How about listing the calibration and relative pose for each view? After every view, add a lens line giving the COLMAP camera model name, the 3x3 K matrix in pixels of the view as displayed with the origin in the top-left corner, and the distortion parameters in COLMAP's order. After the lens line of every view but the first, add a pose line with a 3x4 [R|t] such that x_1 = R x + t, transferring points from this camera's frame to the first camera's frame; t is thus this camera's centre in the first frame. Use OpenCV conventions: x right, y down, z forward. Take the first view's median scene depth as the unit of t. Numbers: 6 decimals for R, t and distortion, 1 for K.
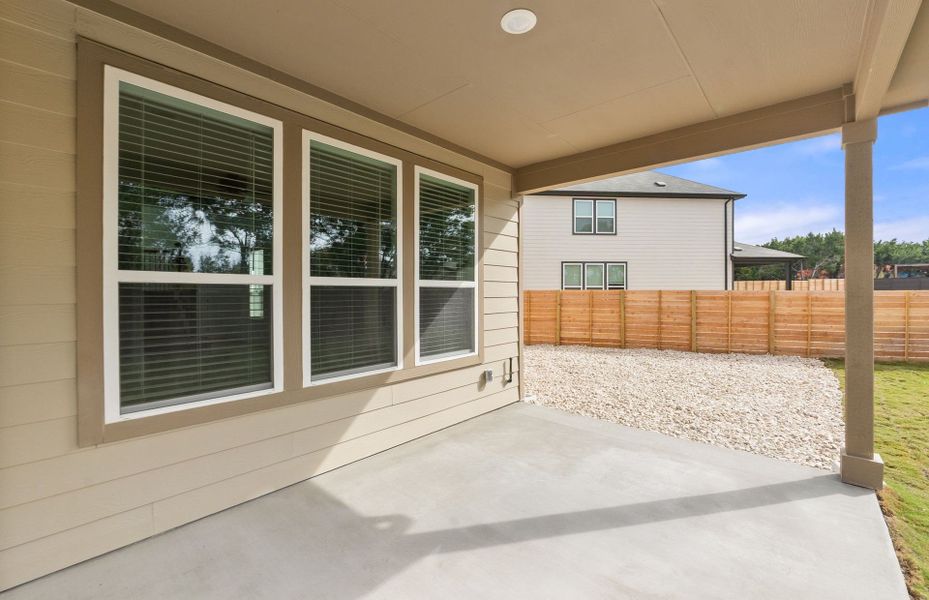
lens RADIAL K [[387.4, 0, 464.0], [0, 387.4, 297.2], [0, 0, 1]] dist [-0.017036, 0.000136]
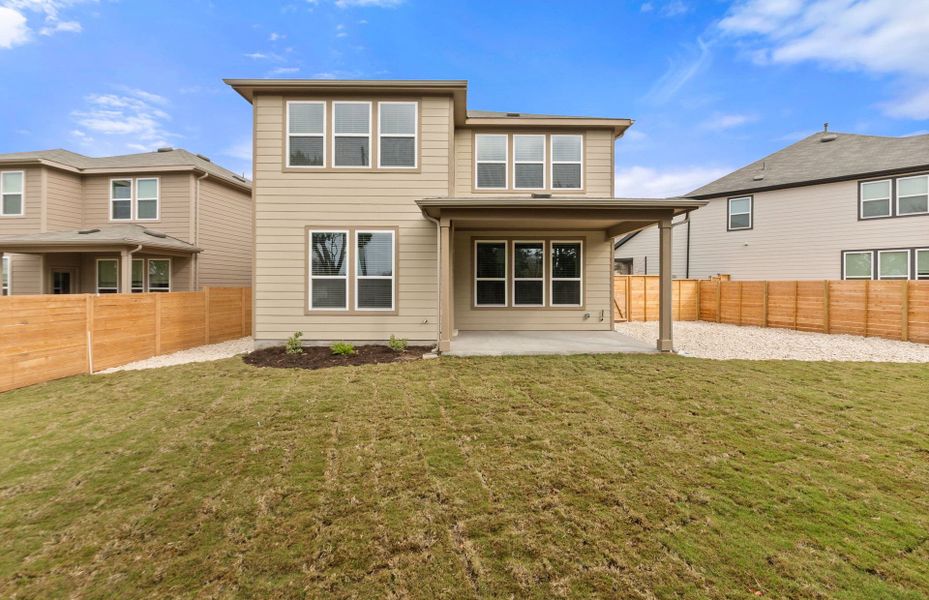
lens RADIAL K [[395.1, 0, 479.7], [0, 395.1, 287.0], [0, 0, 1]] dist [-0.001369, -0.000564]
pose [[0.677445, 0.003984, -0.735563, 0.651342], [-0.008854, 0.999957, -0.002739, 0.014142], [0.735520, 0.008369, 0.677451, -0.553508]]
